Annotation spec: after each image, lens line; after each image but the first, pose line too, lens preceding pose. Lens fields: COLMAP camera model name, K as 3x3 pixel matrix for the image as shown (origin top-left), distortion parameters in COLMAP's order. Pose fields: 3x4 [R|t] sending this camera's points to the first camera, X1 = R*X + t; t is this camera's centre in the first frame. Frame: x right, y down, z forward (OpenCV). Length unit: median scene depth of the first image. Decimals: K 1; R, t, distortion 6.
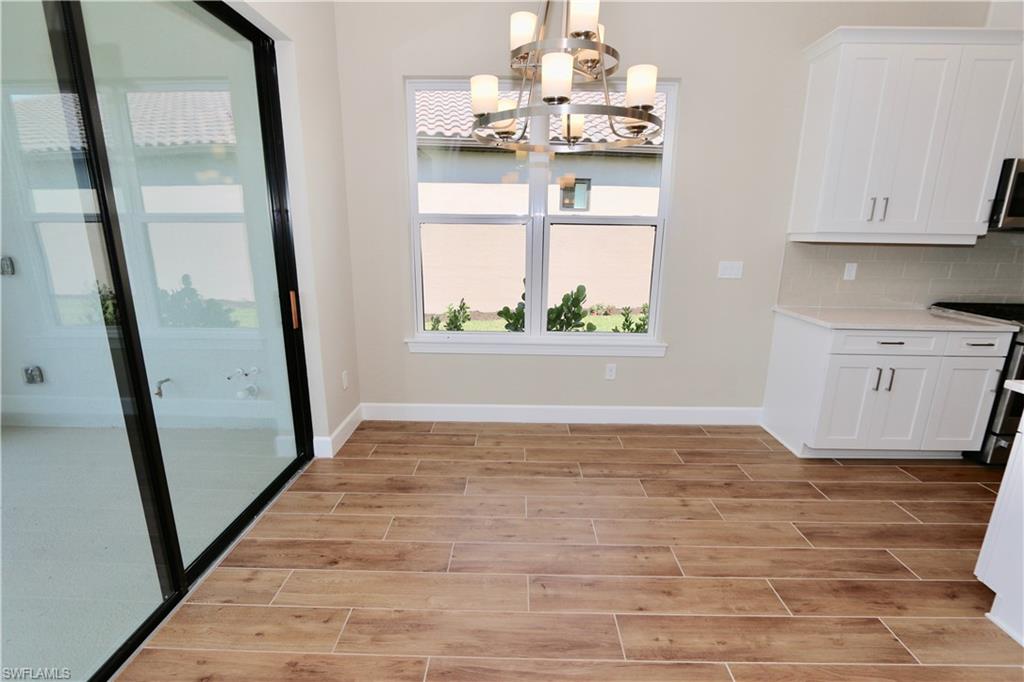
lens RADIAL K [[468.8, 0, 509.9], [0, 468.8, 347.3], [0, 0, 1]] dist [-0.015686, 0.001533]
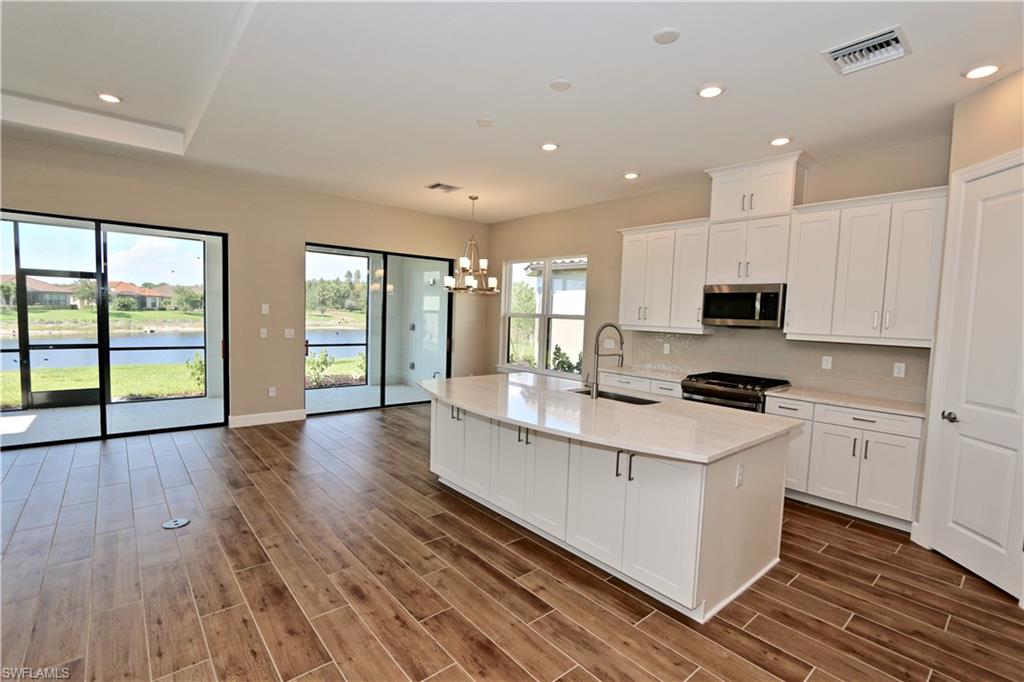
lens RADIAL K [[468.8, 0, 509.9], [0, 468.8, 347.3], [0, 0, 1]] dist [-0.015686, 0.001533]
pose [[0.664602, 0.066838, -0.744202, 1.826396], [-0.208893, 0.972897, -0.099171, 0.136338], [0.717403, 0.221368, 0.660552, -0.592239]]
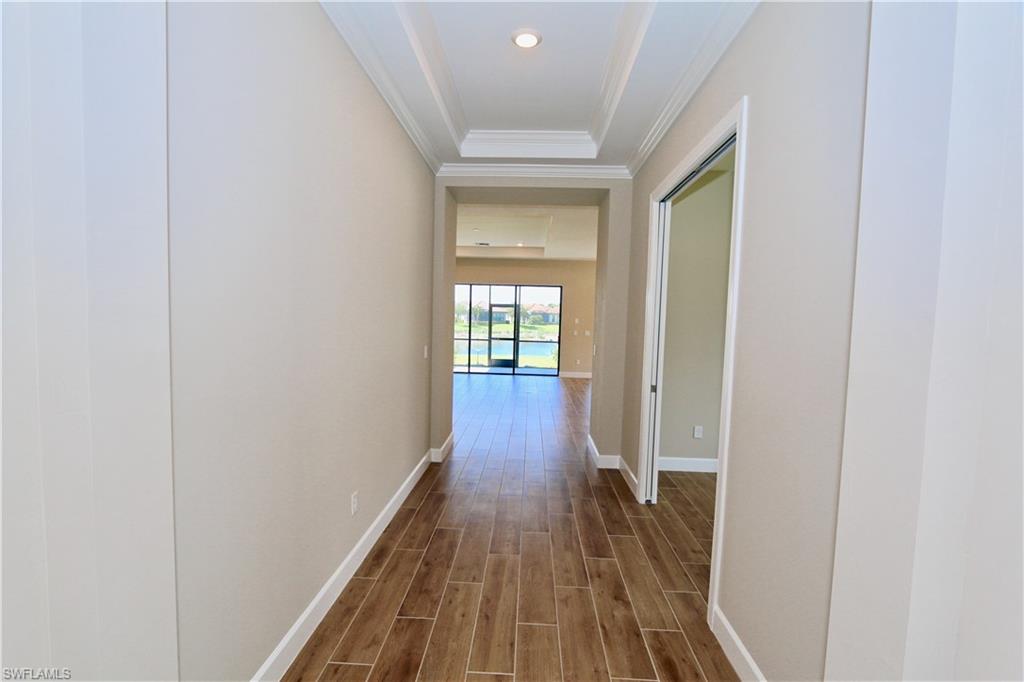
lens RADIAL K [[468.8, 0, 509.9], [0, 468.8, 347.3], [0, 0, 1]] dist [-0.015686, 0.001533]
pose [[-0.022197, 0.055490, -0.998212, 3.795701], [-0.271409, 0.960627, 0.059436, 0.132536], [0.962208, 0.272243, -0.006262, -0.532434]]
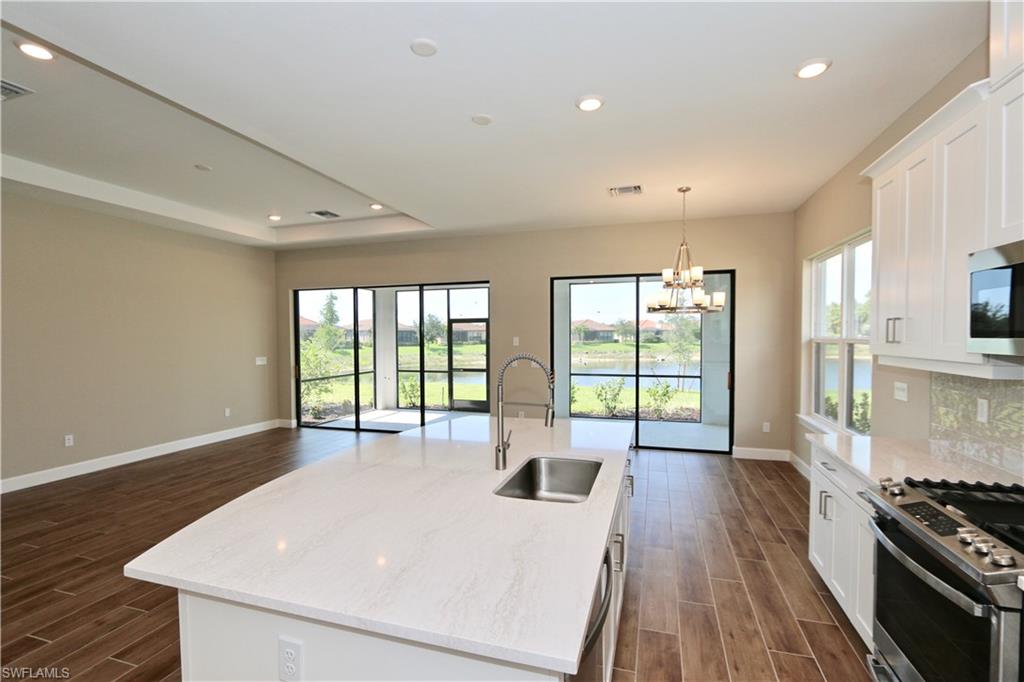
lens RADIAL K [[468.8, 0, 509.9], [0, 468.8, 347.3], [0, 0, 1]] dist [-0.015686, 0.001533]
pose [[-0.280161, 0.015995, -0.959820, 1.830265], [-0.232708, 0.968906, 0.084072, -0.166326], [0.931320, 0.246912, -0.267727, 0.556340]]
